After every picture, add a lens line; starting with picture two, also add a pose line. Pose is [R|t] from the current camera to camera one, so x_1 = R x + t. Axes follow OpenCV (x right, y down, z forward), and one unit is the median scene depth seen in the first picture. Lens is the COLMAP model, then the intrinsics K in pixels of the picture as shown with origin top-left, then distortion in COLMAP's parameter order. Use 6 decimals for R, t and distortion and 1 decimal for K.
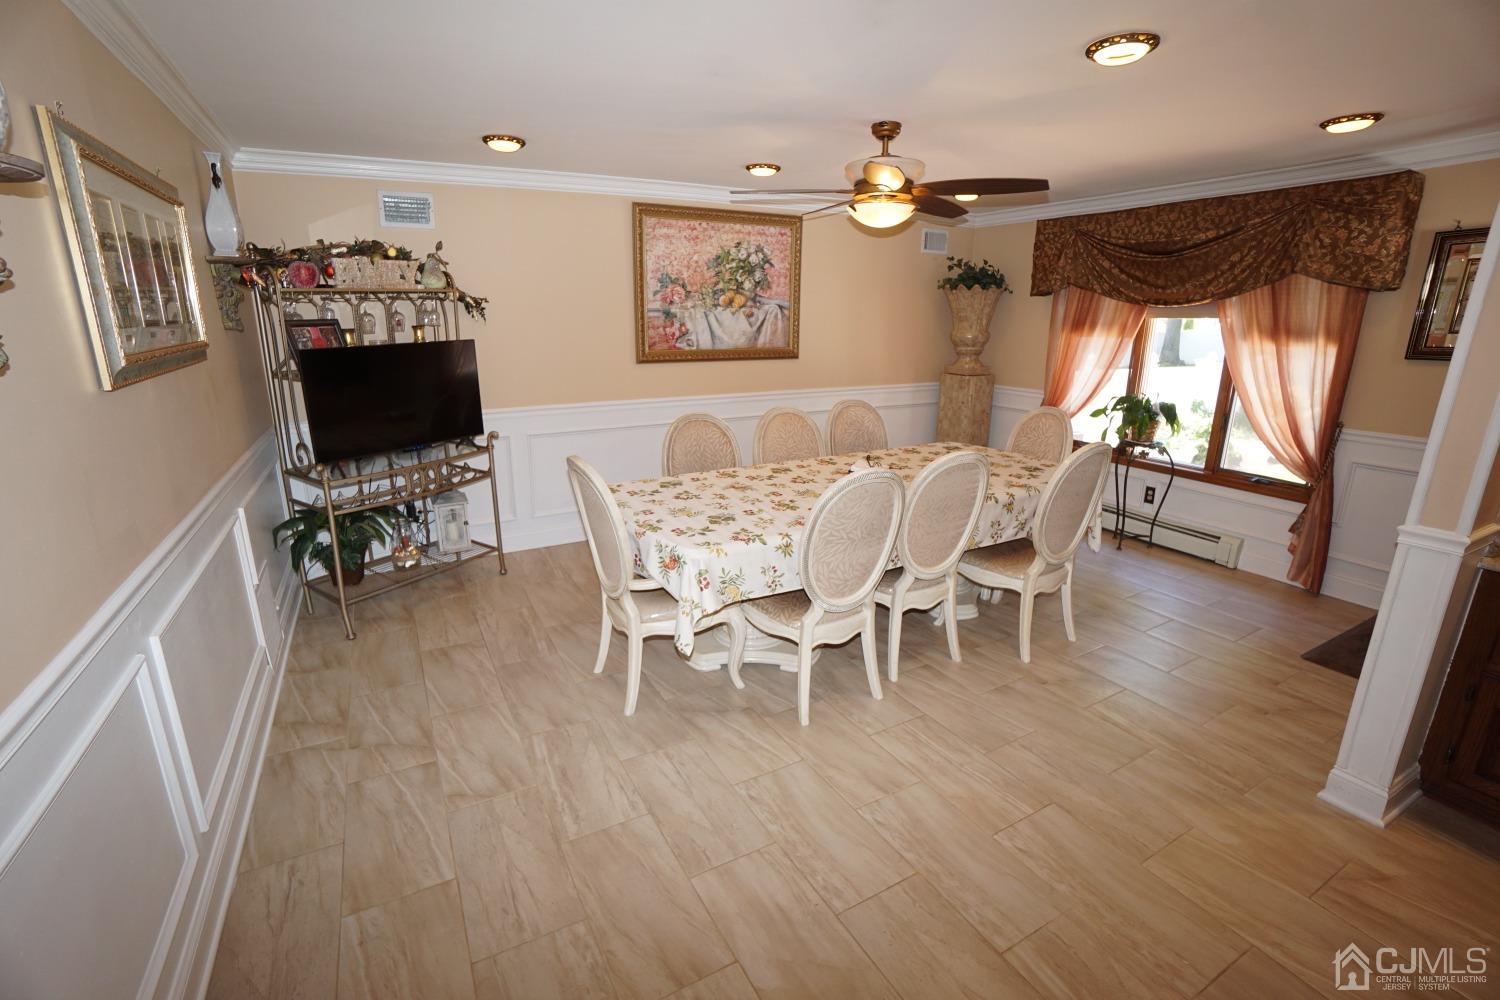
lens RADIAL K [[659.7, 0, 732.0], [0, 659.7, 489.5], [0, 0, 1]] dist [-0.066593, 0.024519]
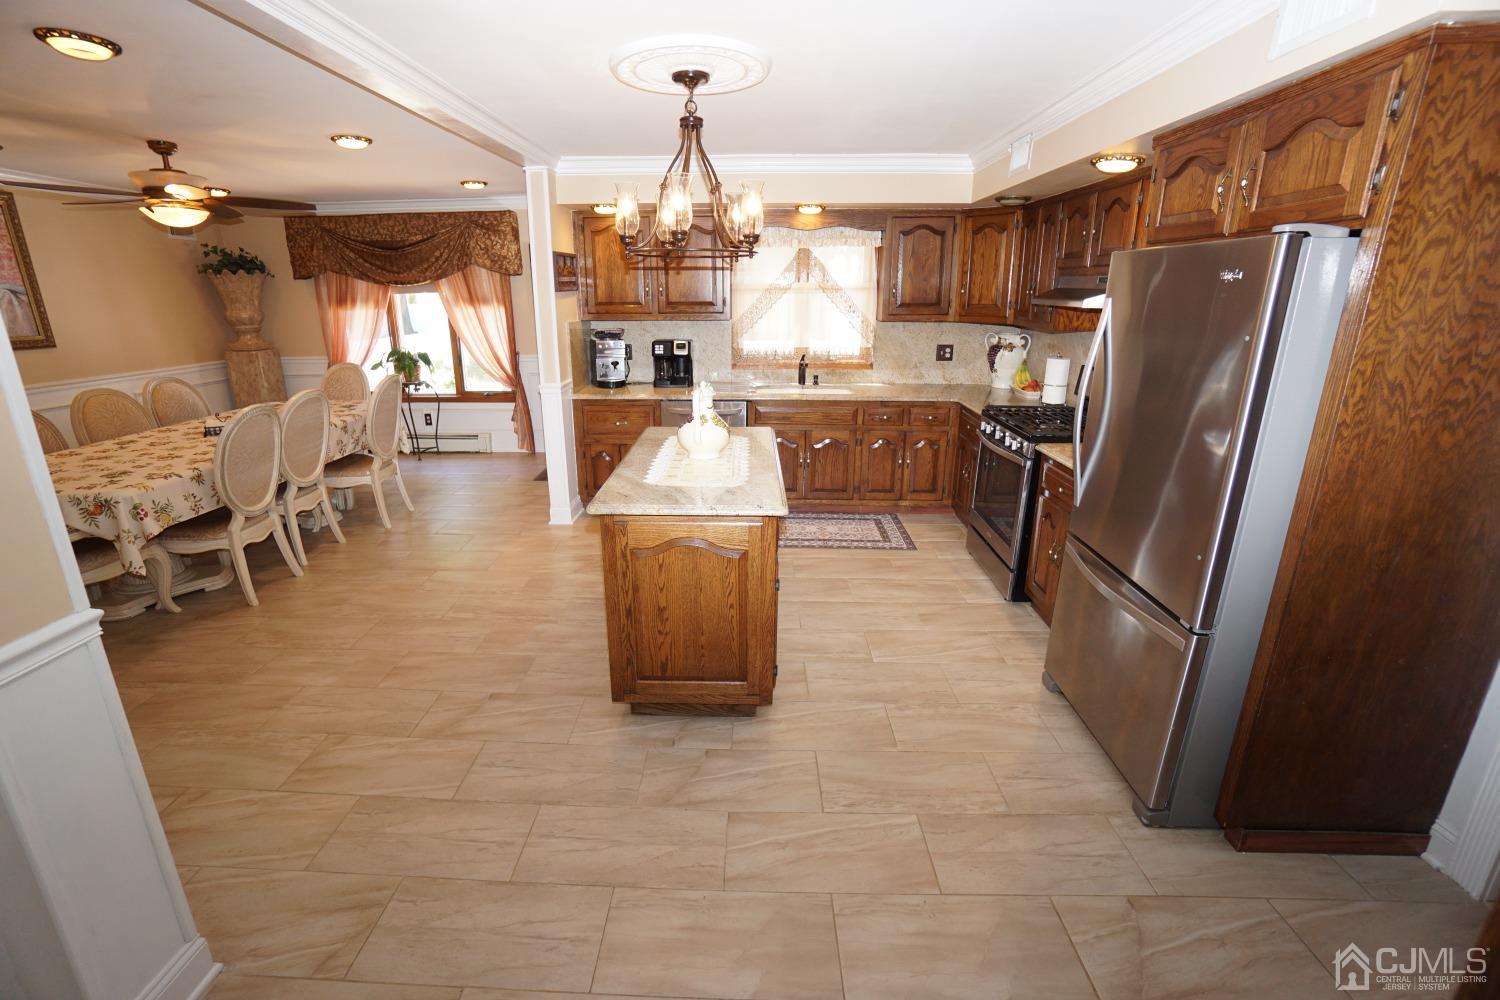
lens RADIAL K [[659.7, 0, 732.0], [0, 659.7, 489.5], [0, 0, 1]] dist [-0.066593, 0.024519]
pose [[0.498578, -0.252786, 0.829168, -0.270352], [0.226106, 0.961347, 0.157126, 0.092118], [-0.836837, 0.109140, 0.536463, -0.343912]]
